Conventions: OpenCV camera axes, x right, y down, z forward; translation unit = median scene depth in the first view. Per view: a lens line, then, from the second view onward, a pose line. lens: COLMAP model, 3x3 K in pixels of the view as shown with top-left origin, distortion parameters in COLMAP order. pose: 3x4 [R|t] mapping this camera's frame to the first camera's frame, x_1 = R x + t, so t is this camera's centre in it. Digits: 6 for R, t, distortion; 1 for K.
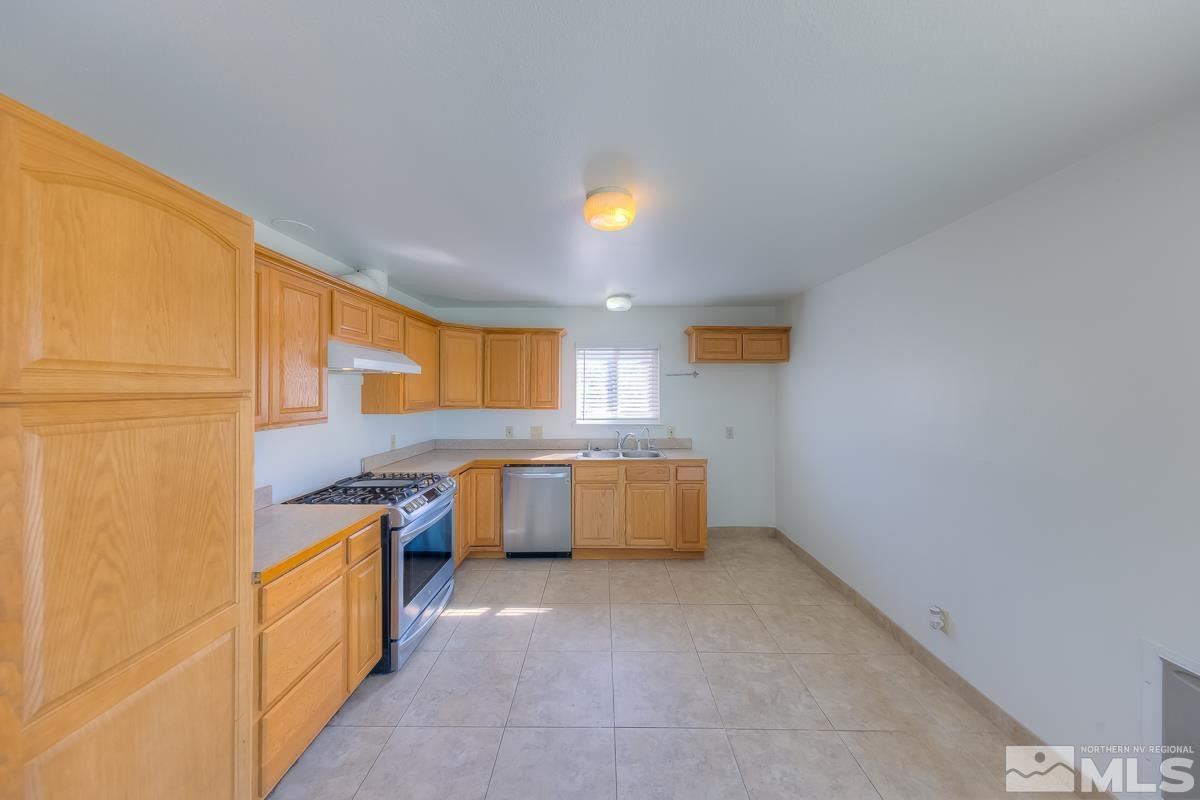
lens RADIAL K [[382.7, 0, 597.4], [0, 382.7, 390.1], [0, 0, 1]] dist [0.007516, -0.000451]
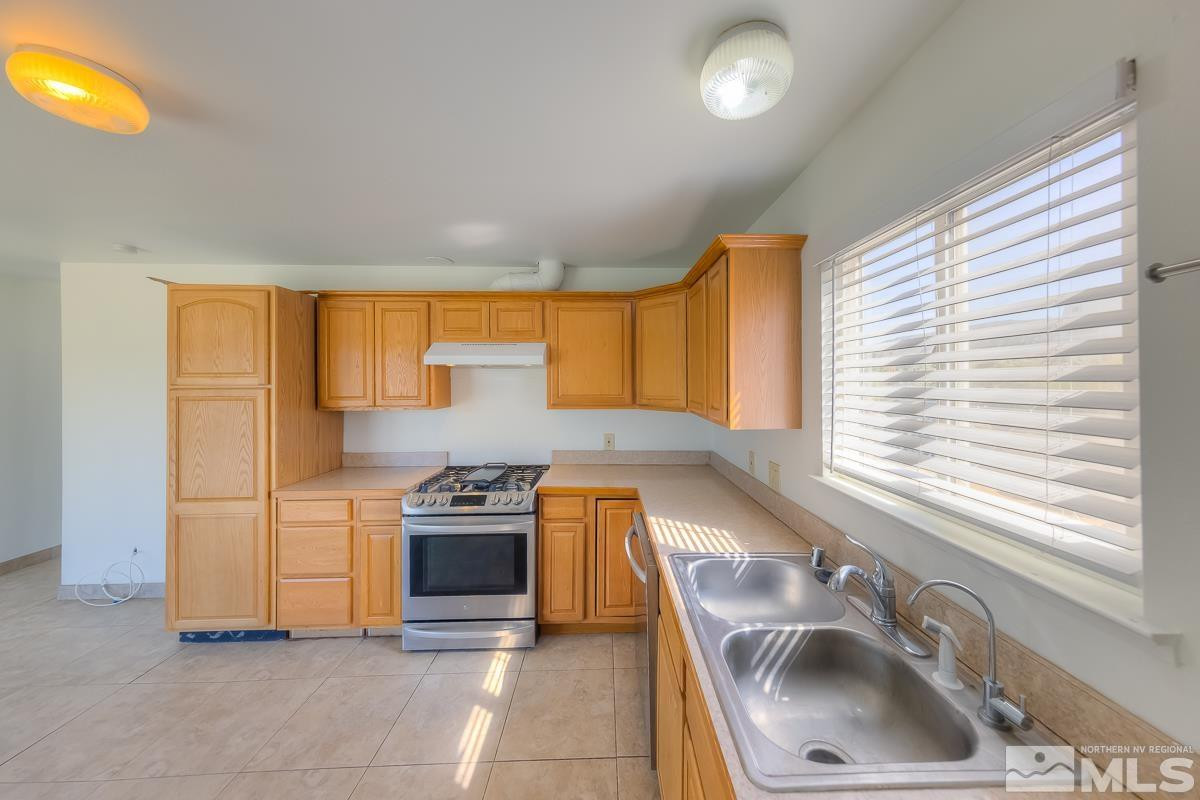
lens RADIAL K [[390.2, 0, 617.4], [0, 390.2, 379.6], [0, 0, 1]] dist [0.005659, -0.000730]
pose [[0.044139, -0.004344, -0.999016, 0.366620], [0.002426, 0.999988, -0.004241, -0.003277], [0.999022, -0.002237, 0.044149, 0.970516]]
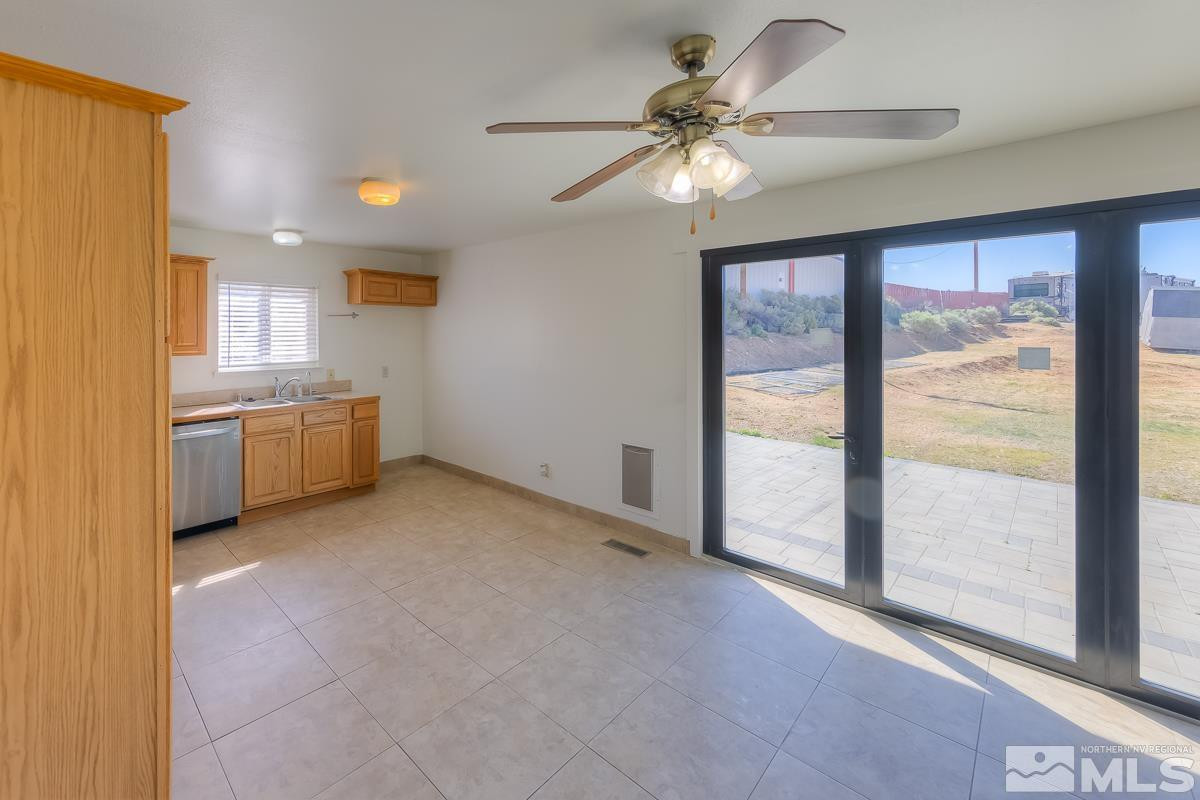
lens RADIAL K [[499.1, 0, 516.1], [0, 499.1, 330.2], [0, 0, 1]] dist [0.009056, -0.000107]
pose [[0.711561, -0.001009, 0.702623, -0.437549], [0.000780, 0.999999, 0.000647, -0.003681], [-0.702624, 0.000088, 0.711562, -0.272176]]
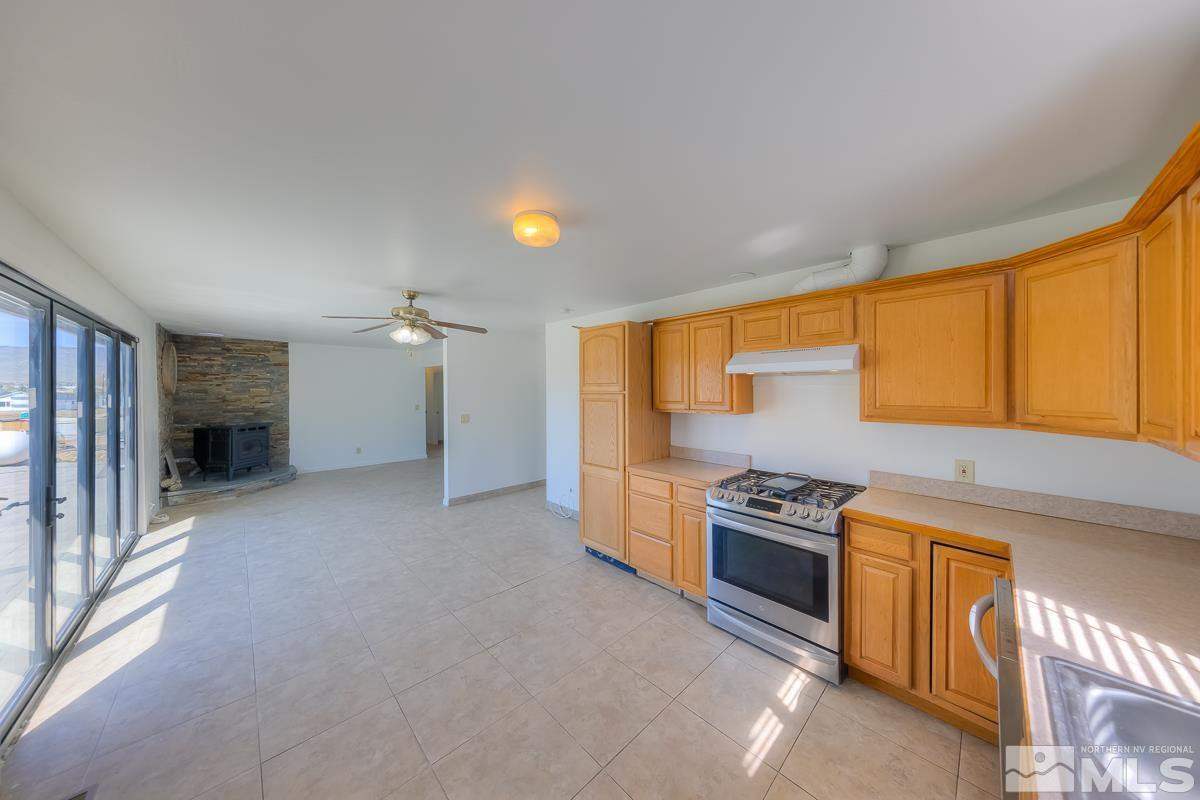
lens RADIAL K [[375.4, 0, 598.8], [0, 375.4, 390.4], [0, 0, 1]] dist [0.002662, -0.000347]
pose [[-0.711562, 0.000683, -0.702623, 0.354368], [0.000324, 1.000000, 0.000644, -0.001111], [0.702623, 0.000231, -0.711562, 1.009706]]
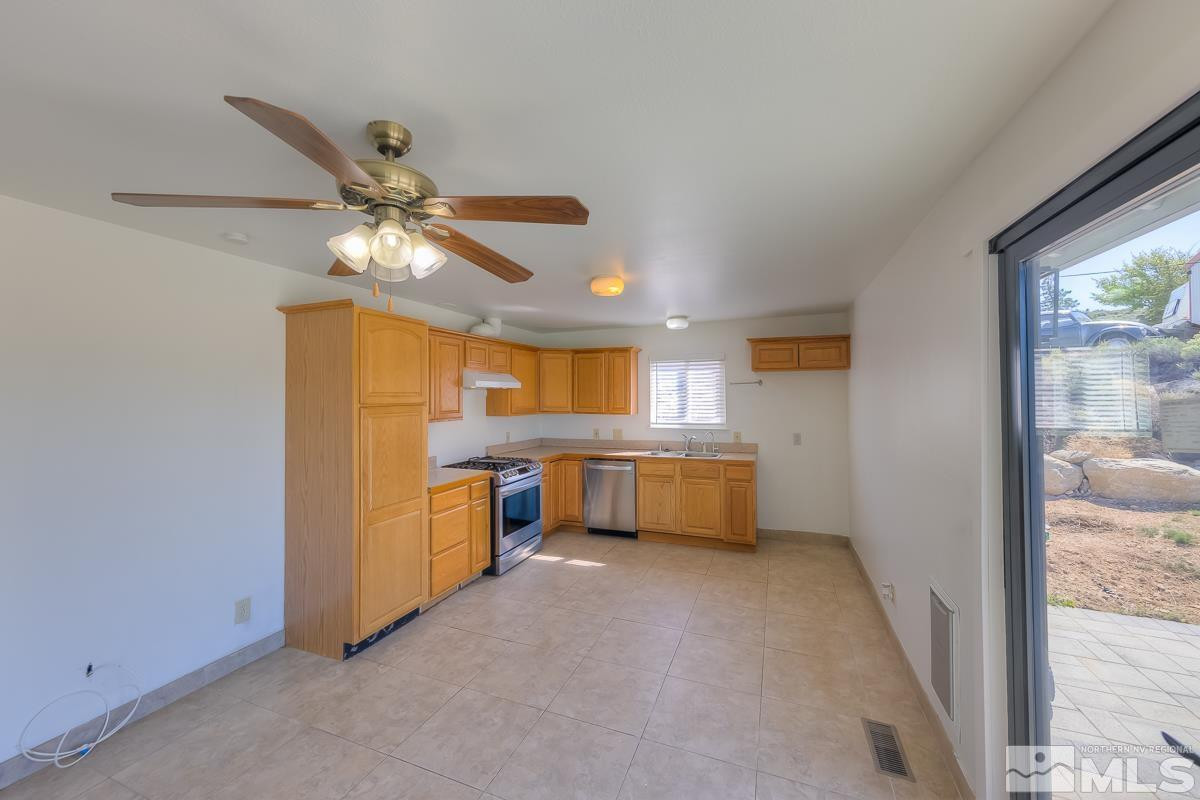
lens RADIAL K [[450.4, 0, 596.0], [0, 450.4, 385.8], [0, 0, 1]] dist [0.002475, -0.000165]
pose [[0.931514, -0.015429, -0.363377, 0.347756], [0.007717, 0.999713, -0.022664, -0.009278], [0.363623, 0.018307, 0.931366, -0.389413]]
